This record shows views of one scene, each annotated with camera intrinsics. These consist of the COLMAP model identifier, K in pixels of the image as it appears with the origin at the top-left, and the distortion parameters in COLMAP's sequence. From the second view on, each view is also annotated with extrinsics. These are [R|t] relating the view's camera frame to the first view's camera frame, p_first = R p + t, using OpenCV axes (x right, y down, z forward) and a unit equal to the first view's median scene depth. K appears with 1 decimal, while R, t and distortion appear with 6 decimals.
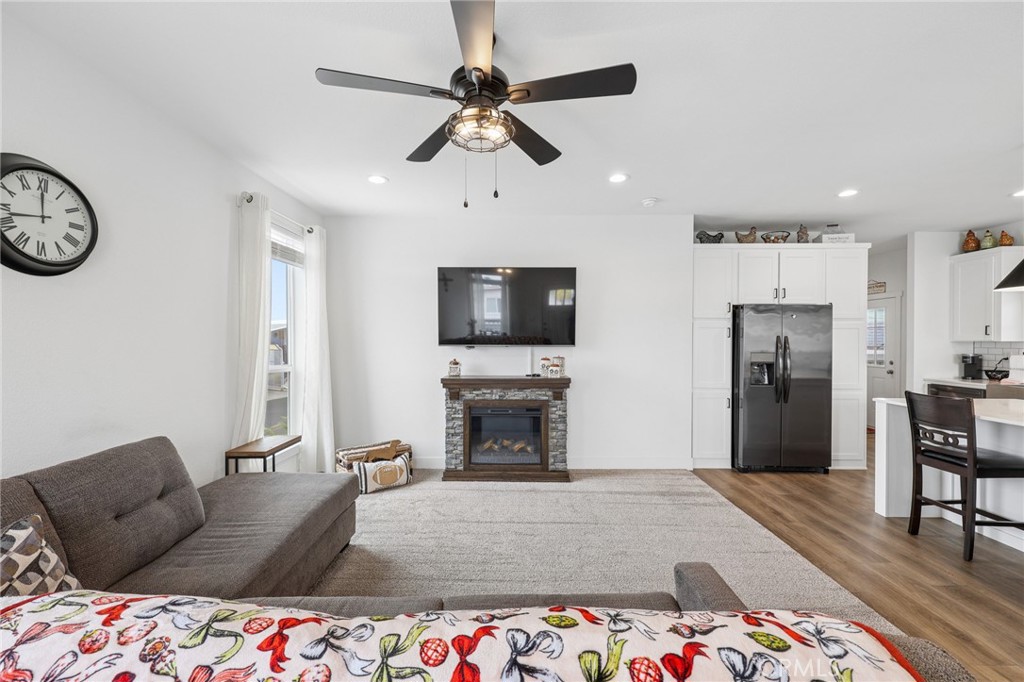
lens RADIAL K [[409.6, 0, 506.2], [0, 409.6, 342.5], [0, 0, 1]] dist [-0.001706, 0.000687]
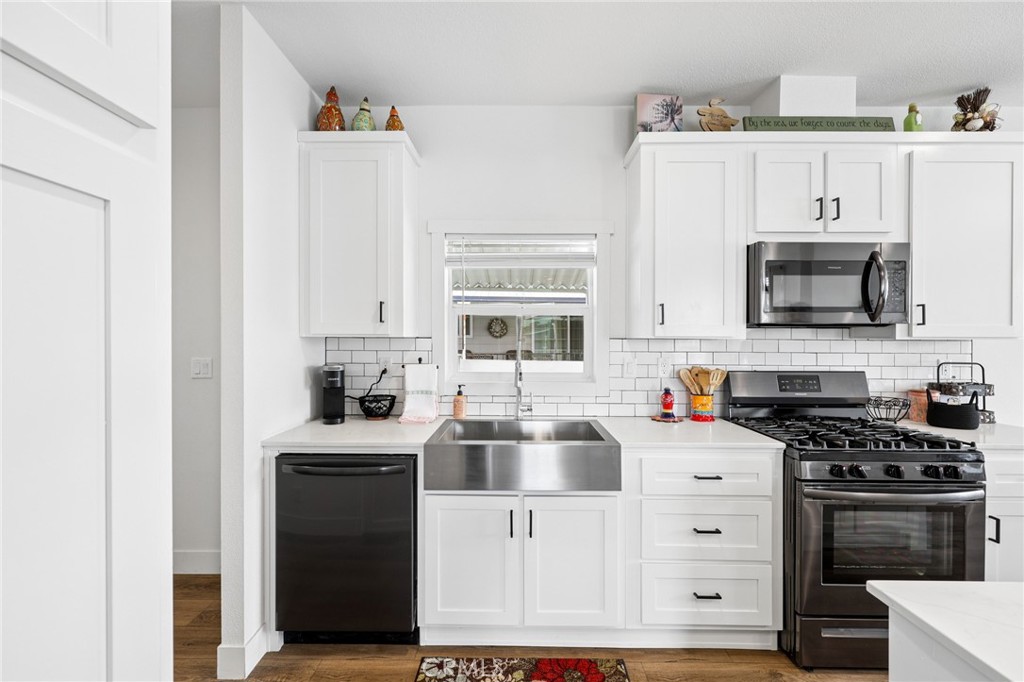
lens RADIAL K [[409.6, 0, 515.7], [0, 409.6, 341.3], [0, 0, 1]] dist [-0.001706, 0.000687]
pose [[-0.018748, -0.005959, 0.999806, 0.791583], [-0.000006, 0.999982, 0.005960, -0.000419], [-0.999824, 0.000106, -0.018748, 0.939821]]
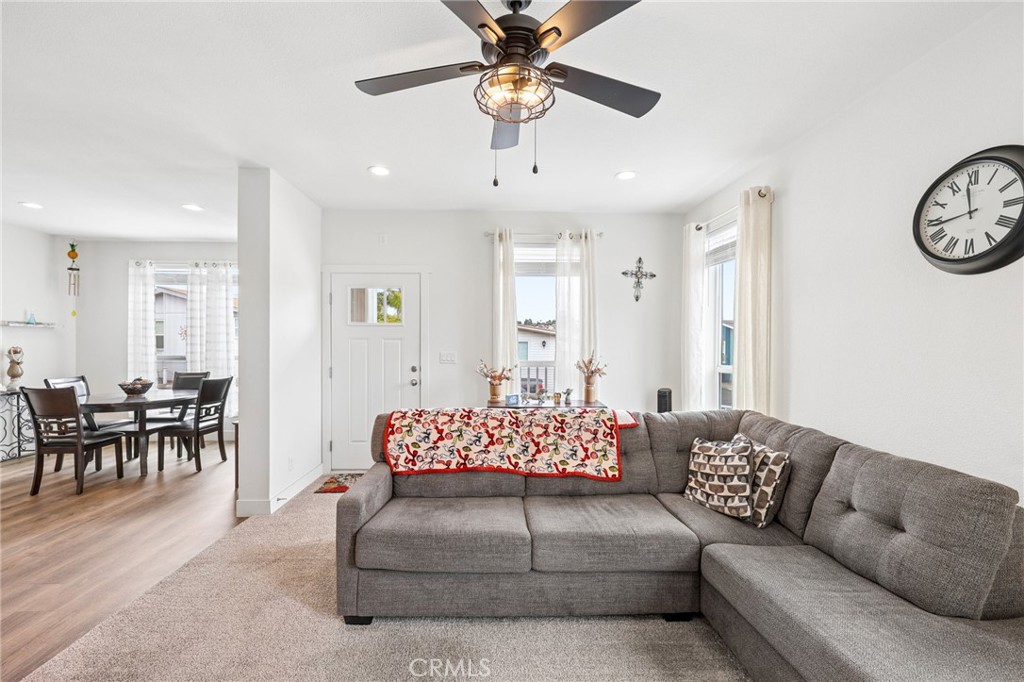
lens RADIAL K [[409.6, 0, 506.7], [0, 409.6, 344.4], [0, 0, 1]] dist [-0.001706, 0.000687]
pose [[-0.998467, -0.002147, -0.055305, 0.002178], [-0.002957, 0.999890, 0.014560, -0.003581], [0.055268, 0.014701, -0.998363, 0.799653]]
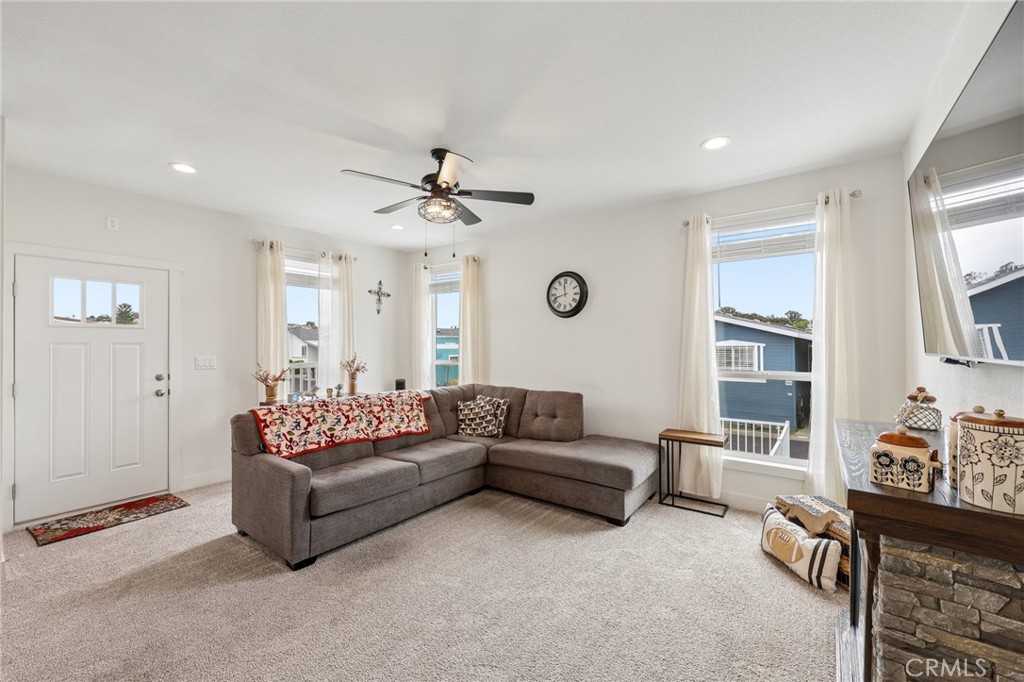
lens RADIAL K [[409.6, 0, 511.8], [0, 409.6, 342.6], [0, 0, 1]] dist [-0.001706, 0.000687]
pose [[-0.582575, -0.000323, -0.812777, 0.459781], [-0.001538, 0.999999, 0.000705, -0.005347], [0.812776, 0.001660, -0.582574, 0.923355]]
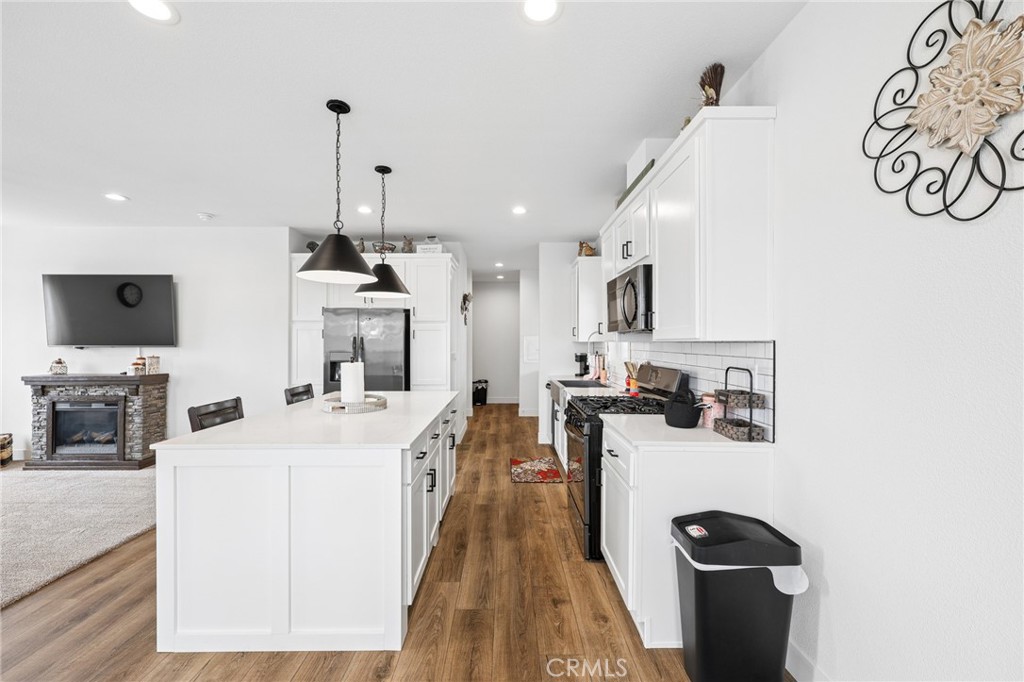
lens RADIAL K [[409.6, 0, 508.3], [0, 409.6, 345.2], [0, 0, 1]] dist [-0.001706, 0.000687]
pose [[0.999564, -0.001718, 0.029468, 1.050005], [0.001603, 0.999991, 0.003916, 0.002473], [-0.029475, -0.003867, 0.999558, -0.121795]]
